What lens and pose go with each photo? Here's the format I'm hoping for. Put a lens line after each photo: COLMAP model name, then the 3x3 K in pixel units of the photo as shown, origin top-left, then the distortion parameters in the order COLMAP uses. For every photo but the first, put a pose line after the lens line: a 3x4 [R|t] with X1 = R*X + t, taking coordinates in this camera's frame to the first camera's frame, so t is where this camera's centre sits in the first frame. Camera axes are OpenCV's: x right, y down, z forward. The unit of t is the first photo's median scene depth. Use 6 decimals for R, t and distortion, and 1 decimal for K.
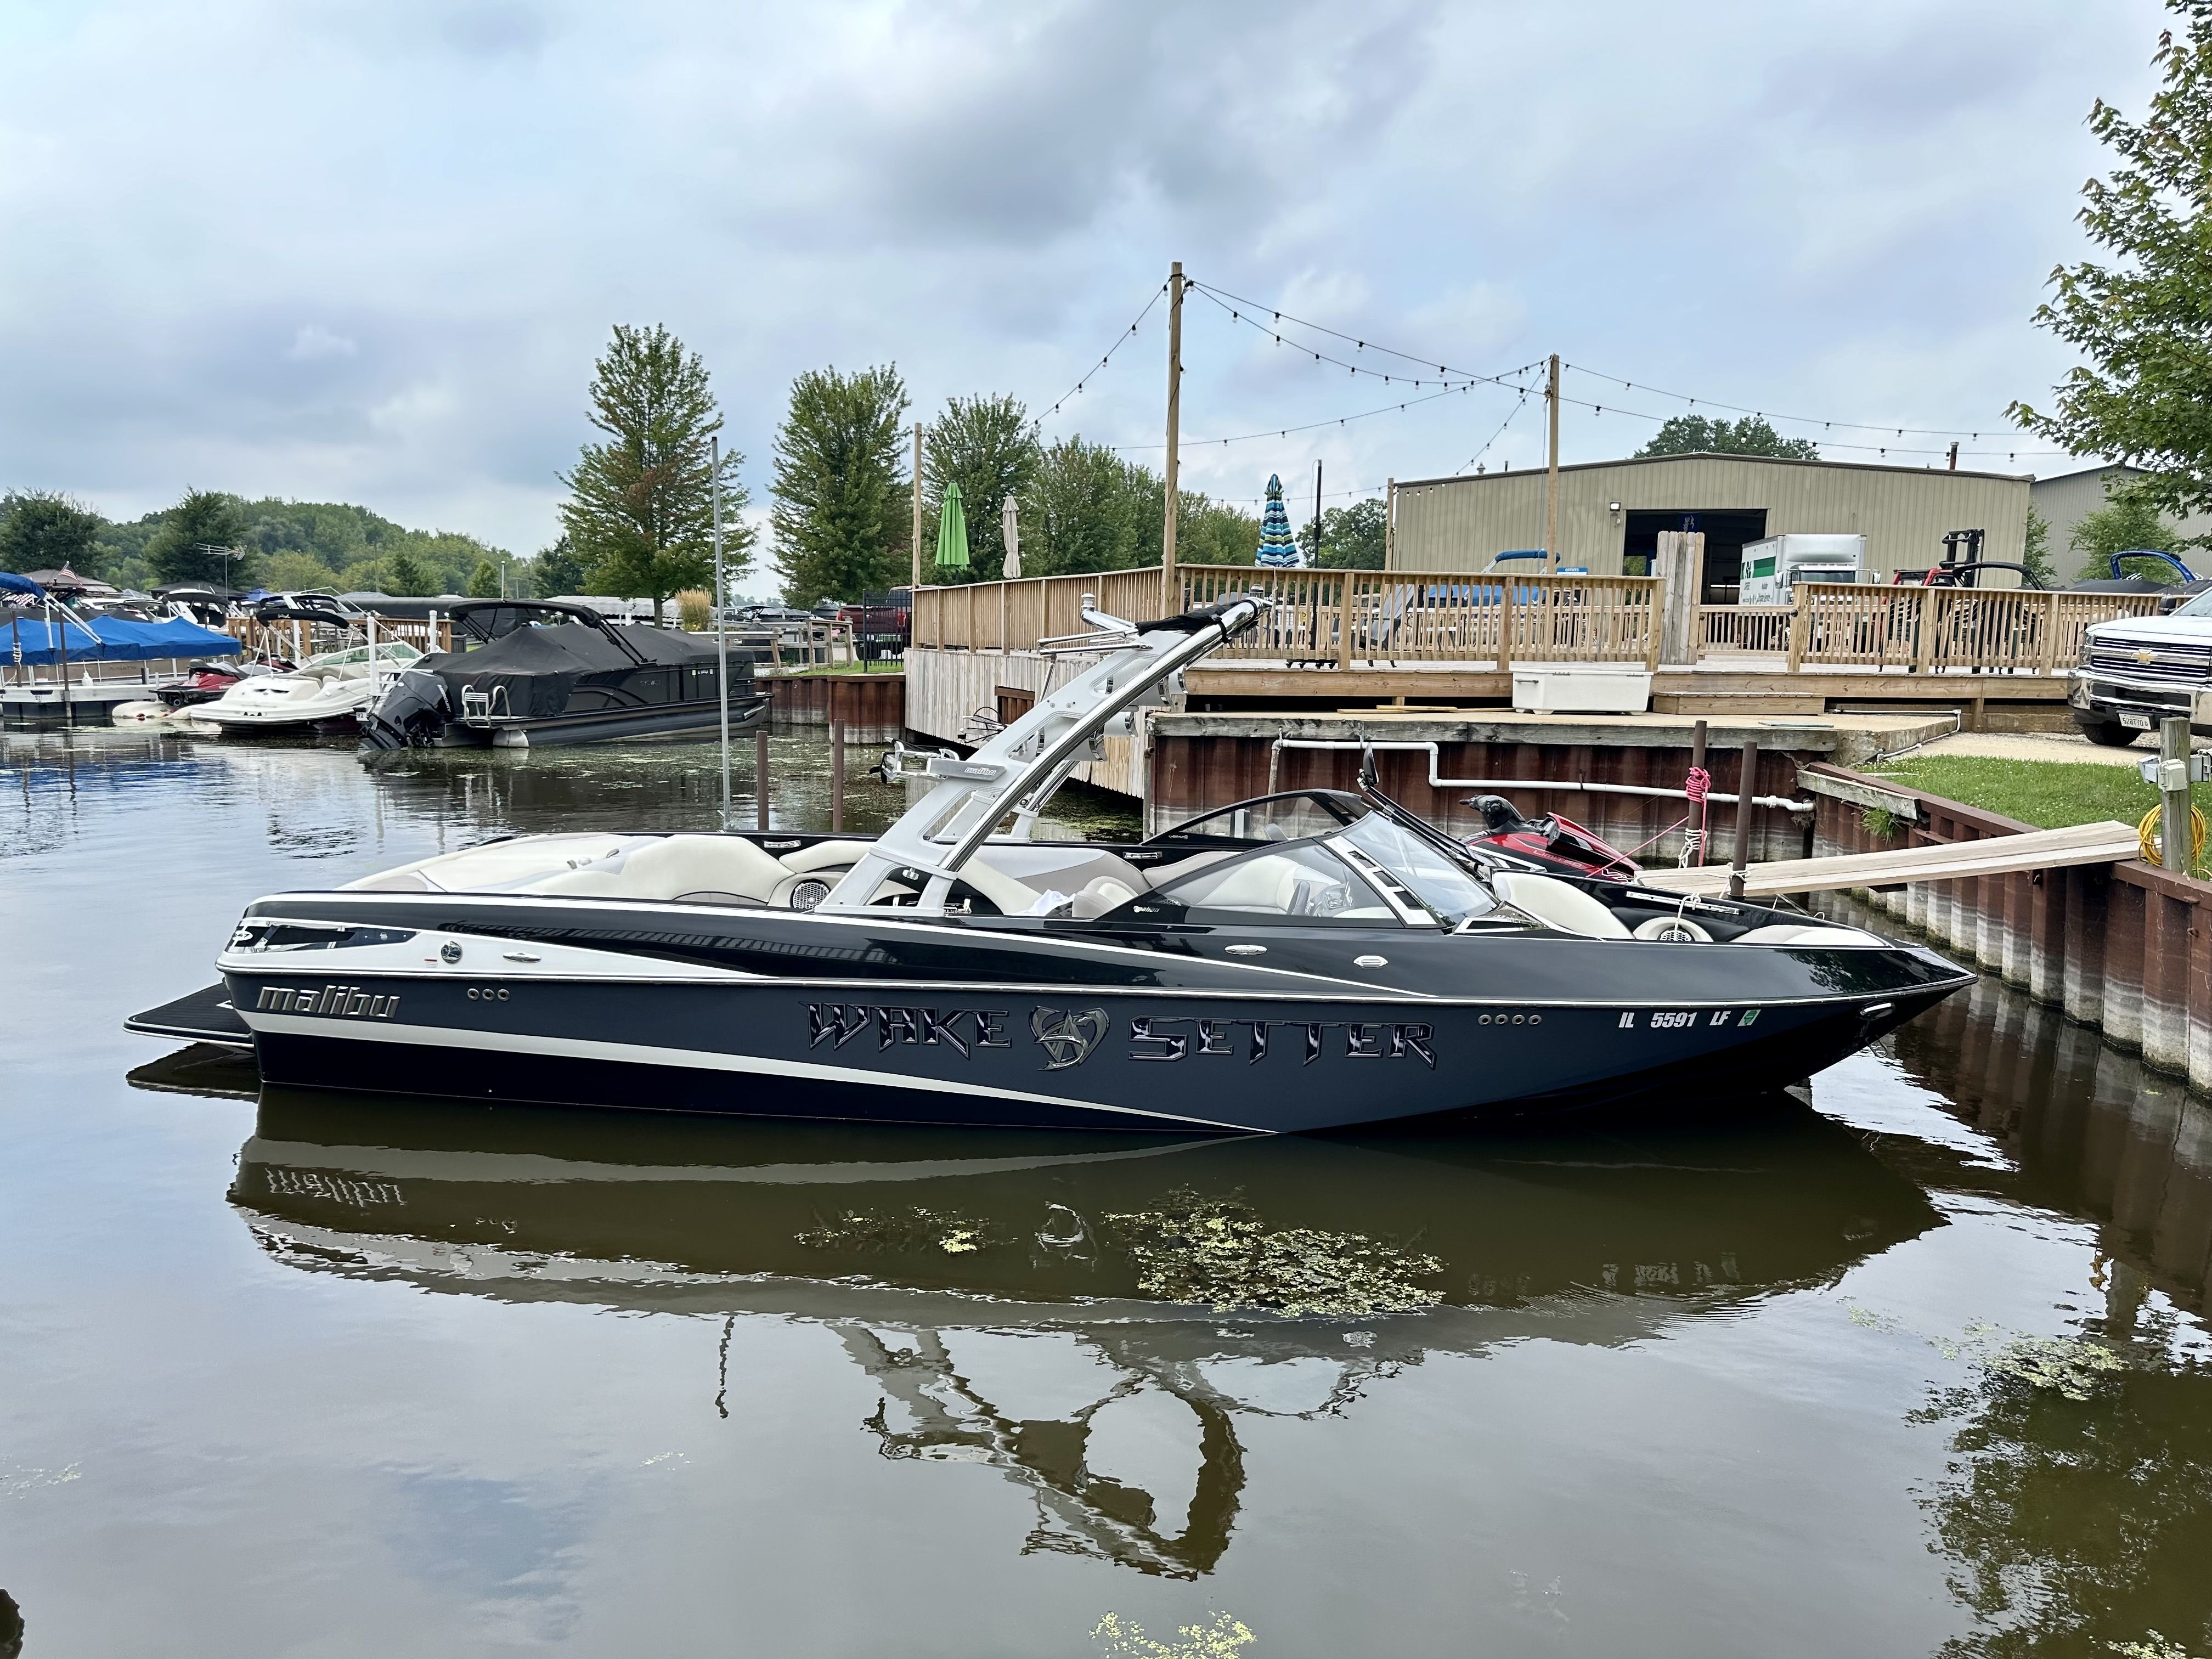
lens RADIAL K [[1560.1, 0, 1118.8], [0, 1560.1, 911.4], [0, 0, 1]] dist [0.066915, -0.066882]
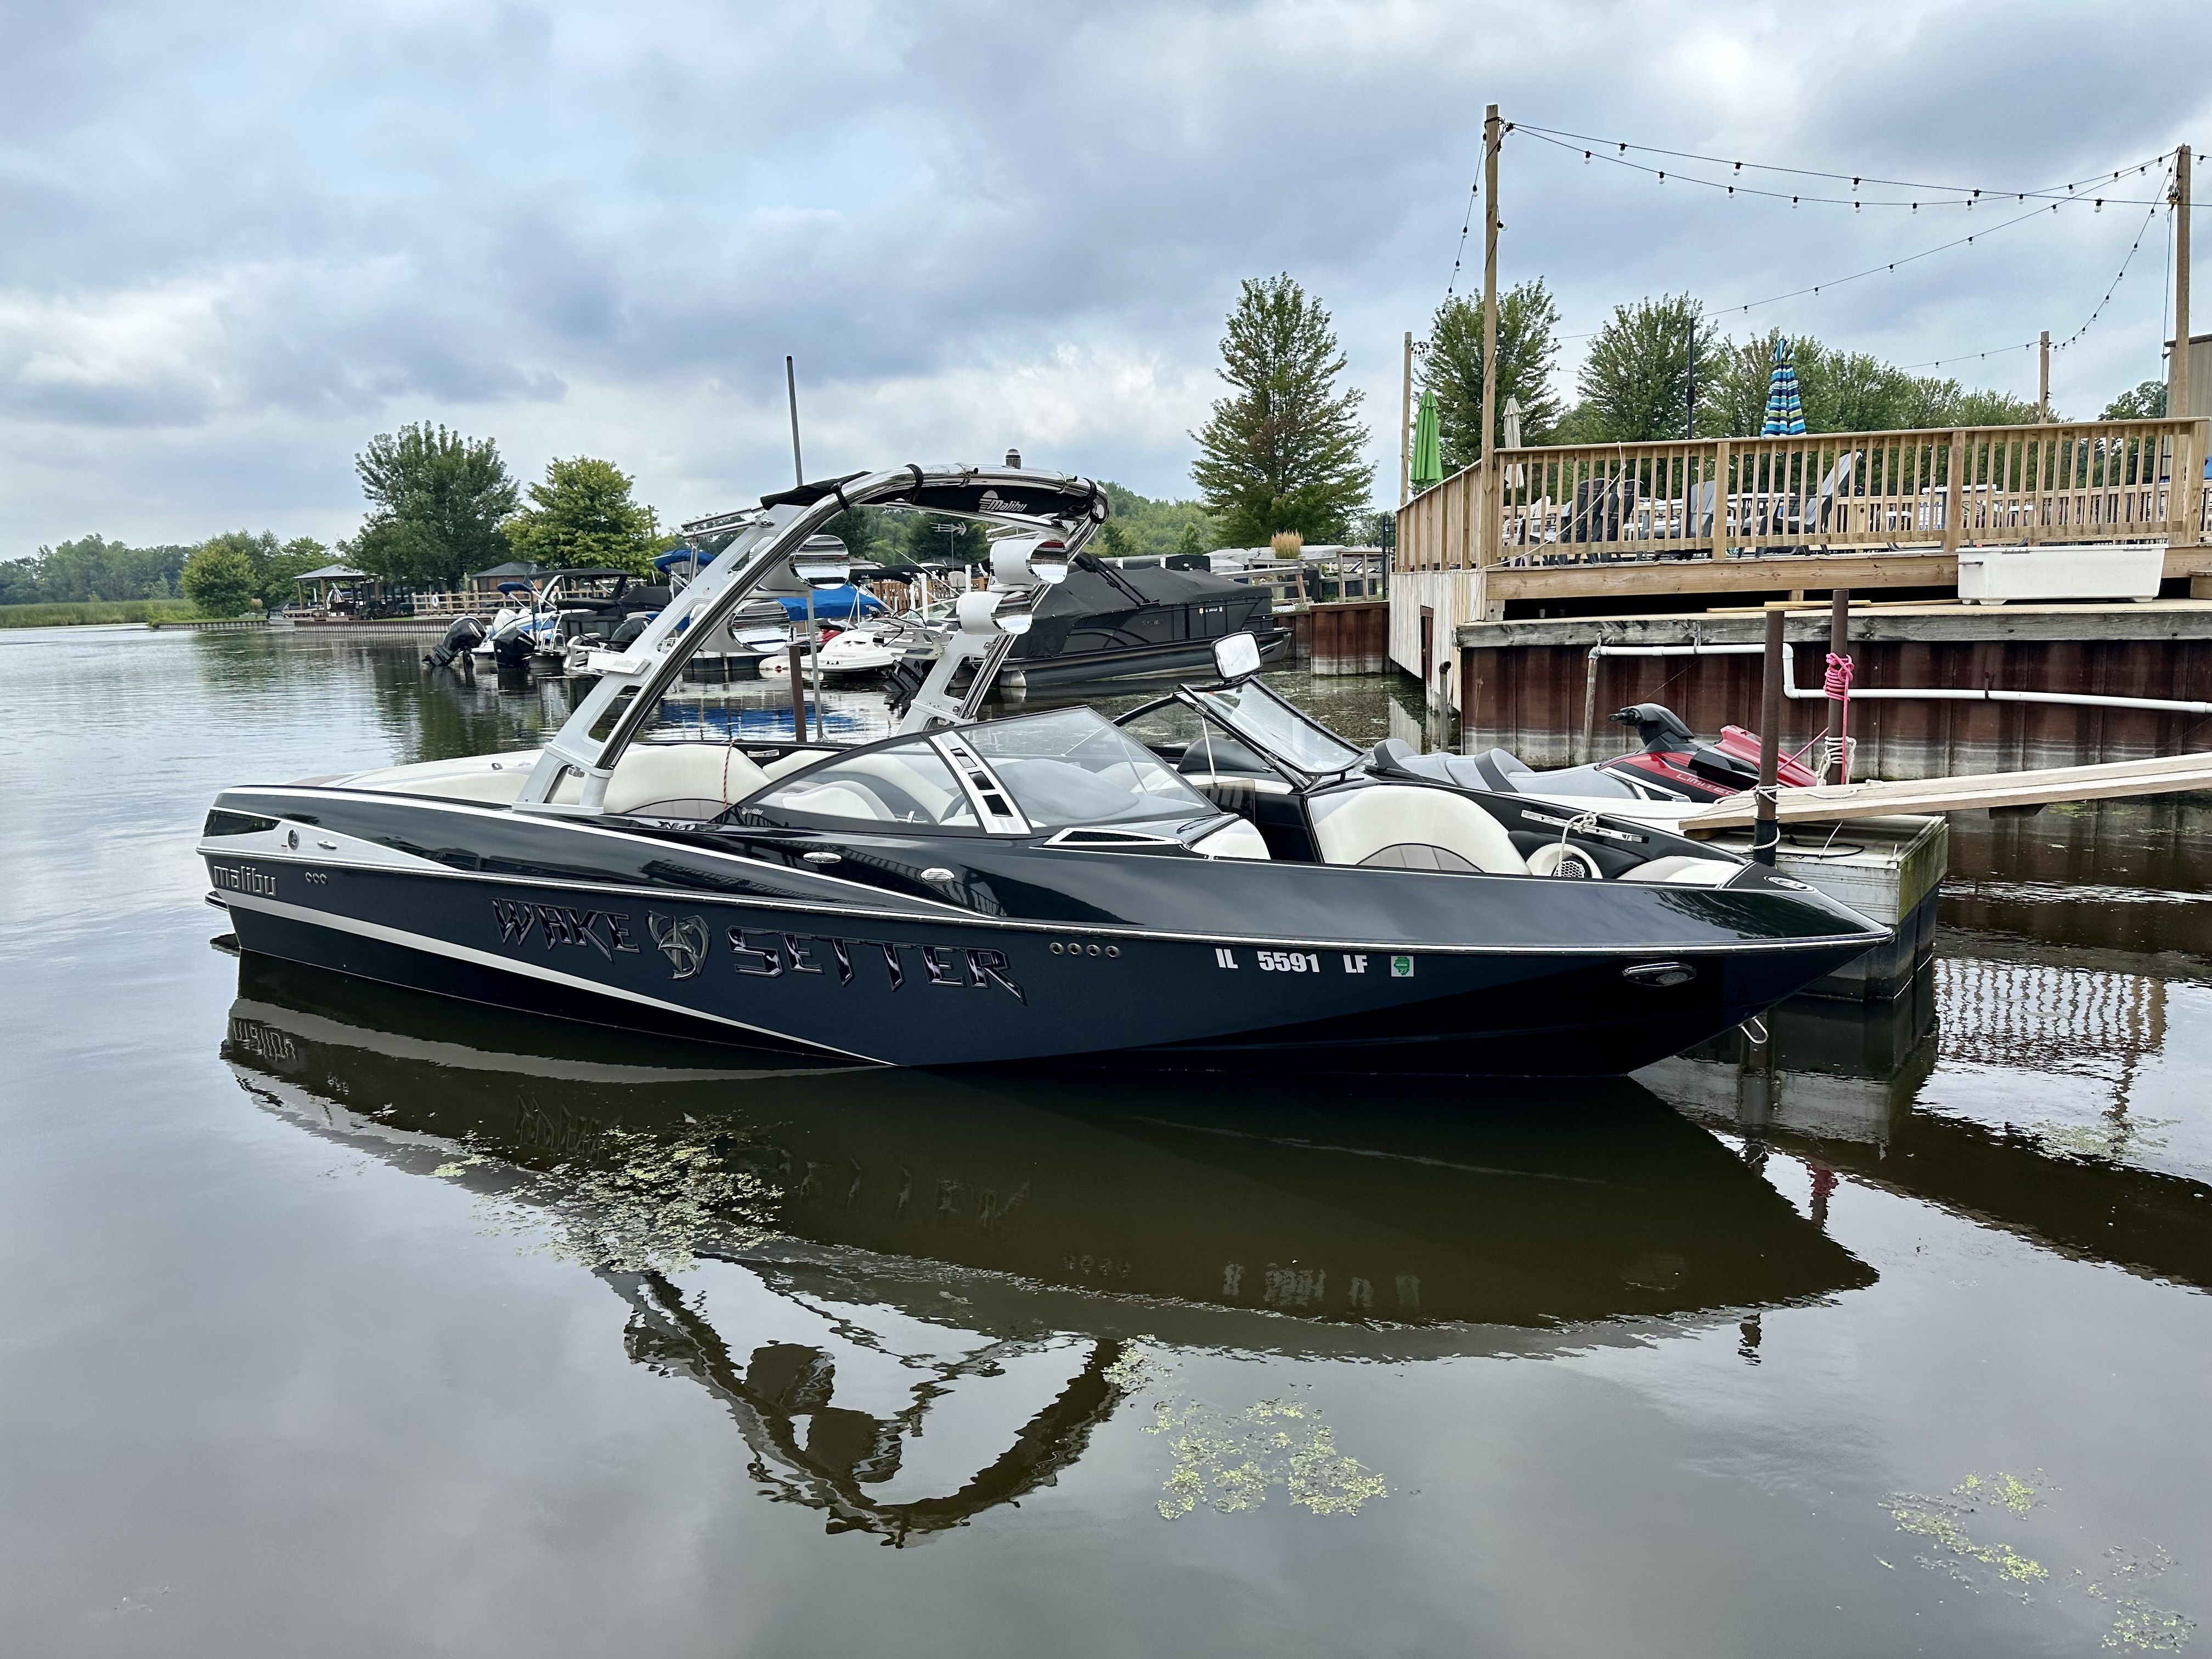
lens RADIAL K [[1560.1, 0, 1131.2], [0, 1560.1, 883.4], [0, 0, 1]] dist [0.066915, -0.066882]
pose [[0.887493, 0.035758, -0.459431, 0.271866], [-0.028309, 0.999332, 0.023093, 0.005945], [0.459950, -0.007489, 0.887913, 0.120812]]
